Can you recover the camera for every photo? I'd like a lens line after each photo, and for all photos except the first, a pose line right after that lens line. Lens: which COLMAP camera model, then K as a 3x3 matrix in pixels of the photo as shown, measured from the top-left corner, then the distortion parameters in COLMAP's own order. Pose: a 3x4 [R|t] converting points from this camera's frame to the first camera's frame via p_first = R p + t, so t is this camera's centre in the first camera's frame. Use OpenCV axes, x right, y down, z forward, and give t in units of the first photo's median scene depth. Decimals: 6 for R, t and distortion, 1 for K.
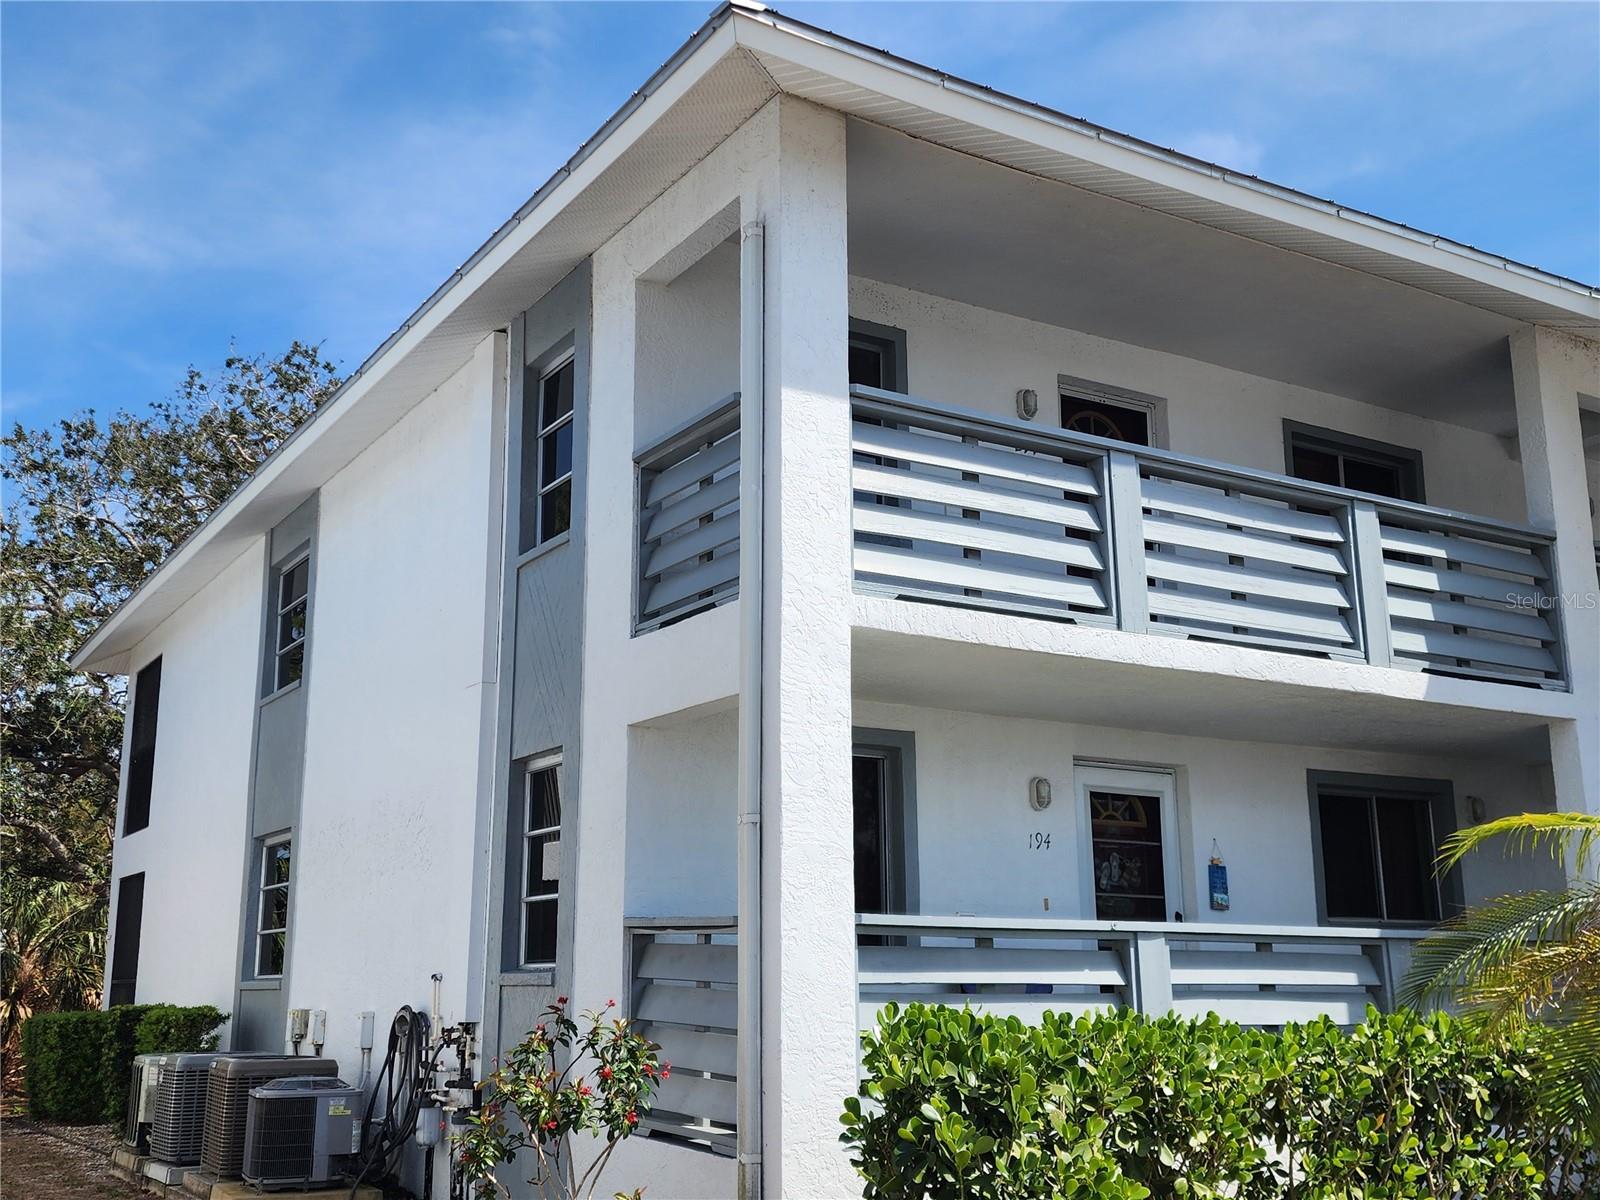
lens RADIAL K [[1661.7, 0, 800.0], [0, 1661.7, 600.0], [0, 0, 1]] dist [0.095208, -0.301942]
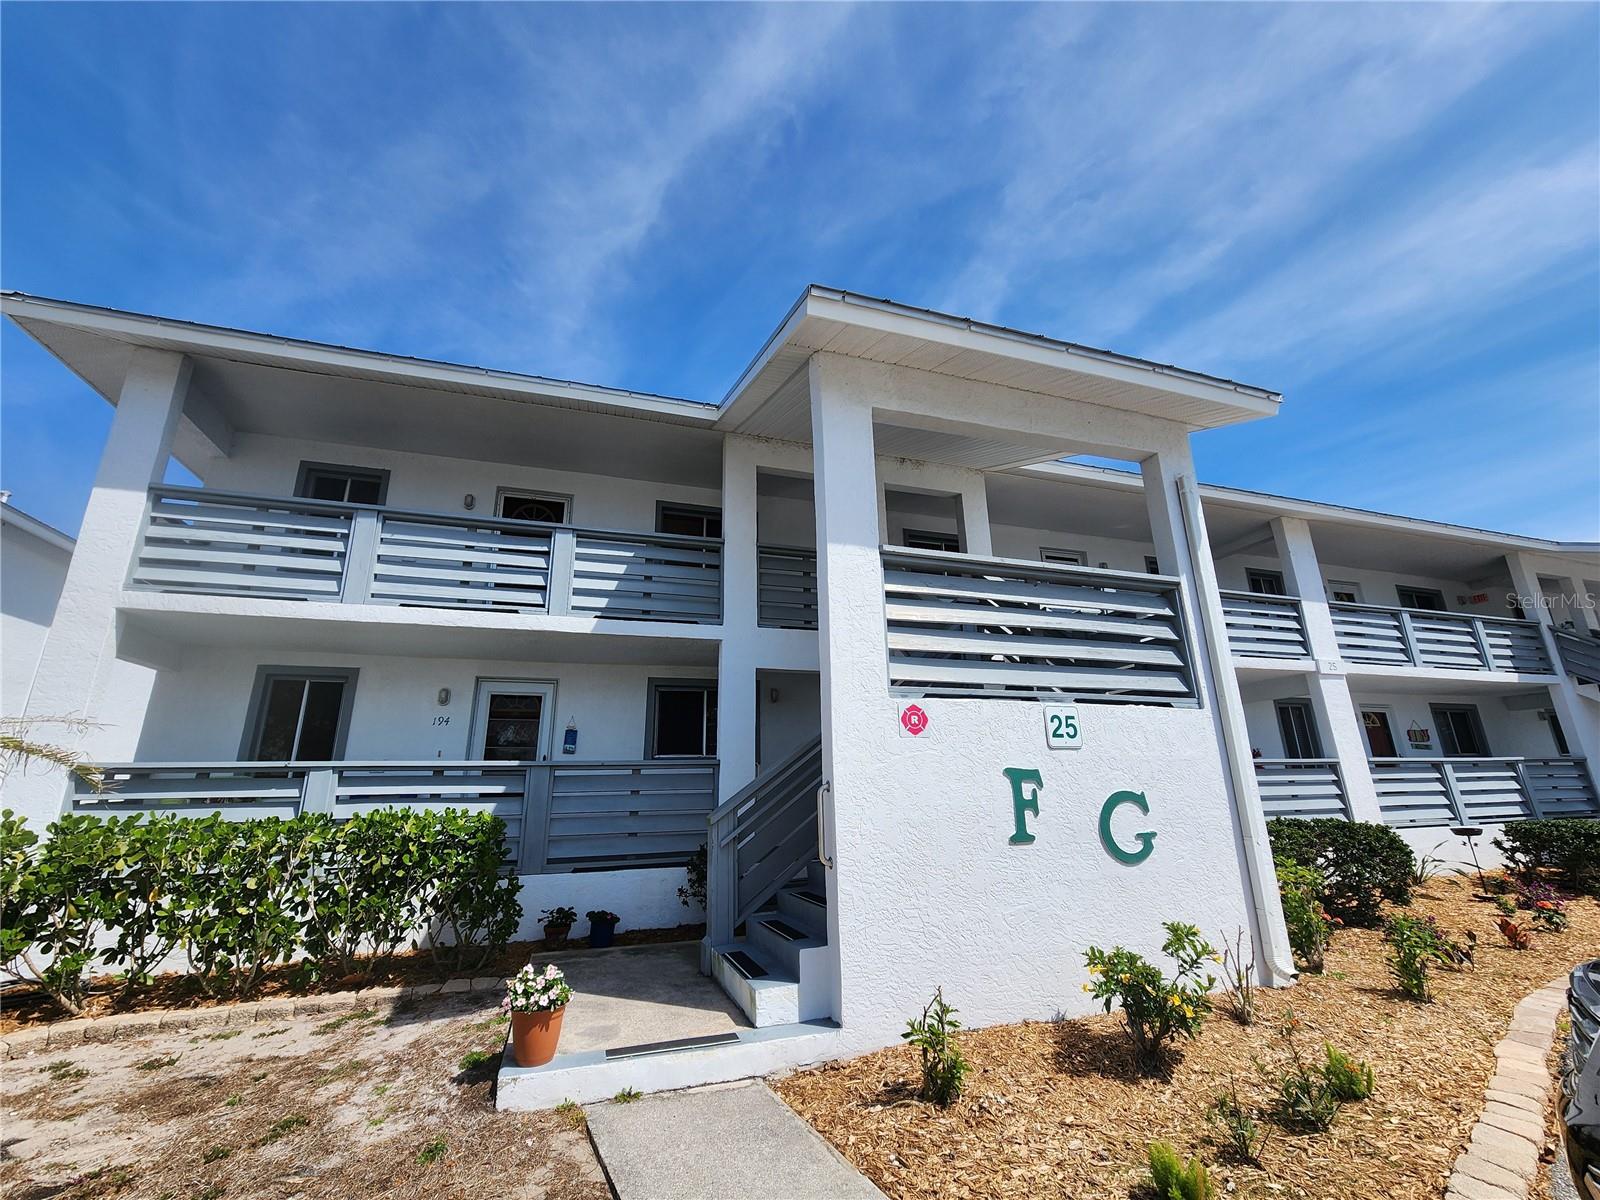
lens RADIAL K [[662.2, 0, 800.0], [0, 662.2, 600.0], [0, 0, 1]] dist [0.000088, 0.000021]
pose [[0.976371, -0.080924, -0.200379, 0.729155], [0.069214, 0.995496, -0.064781, 0.085006], [0.204719, 0.049381, 0.977574, 0.334872]]
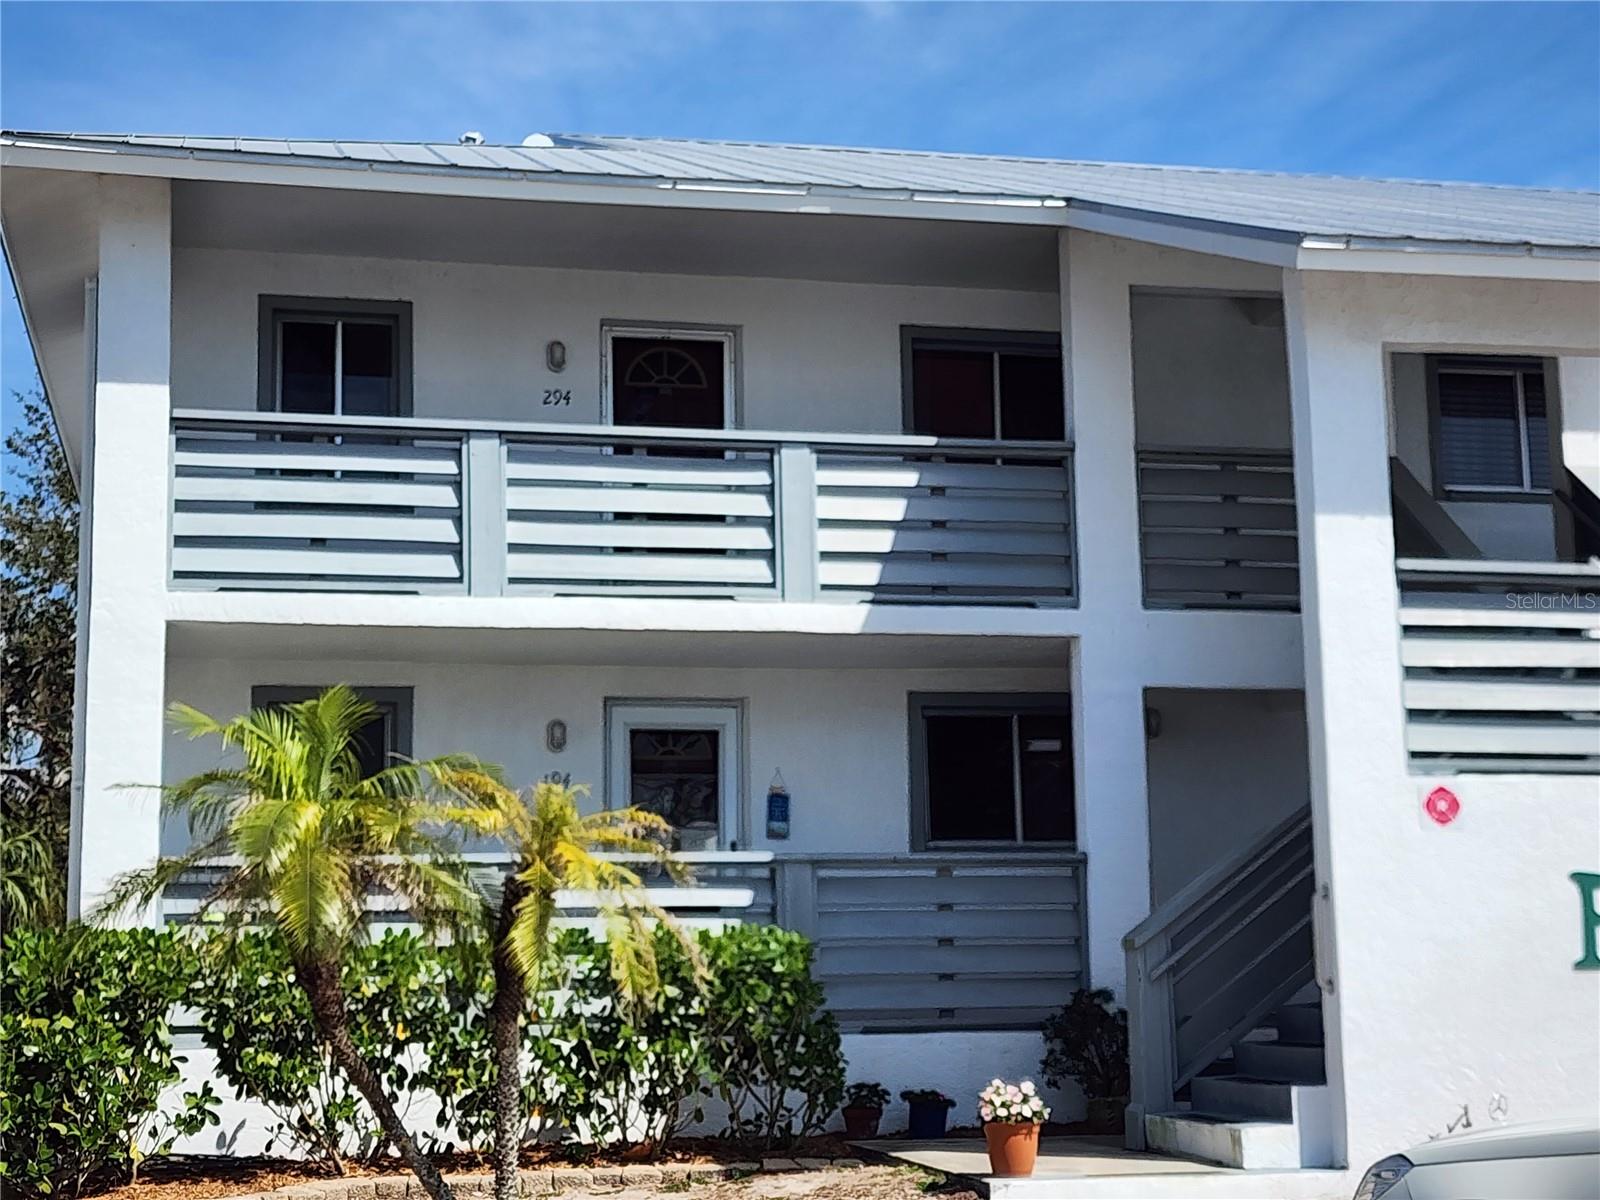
lens RADIAL K [[2386.7, 0, 800.0], [0, 2386.7, 600.0], [0, 0, 1]] dist [0.189508, -1.149757]
pose [[0.951889, -0.059474, -0.300617, 0.768231], [0.083266, 0.994276, 0.066949, -0.059064], [0.294915, -0.088759, 0.951392, -0.395103]]
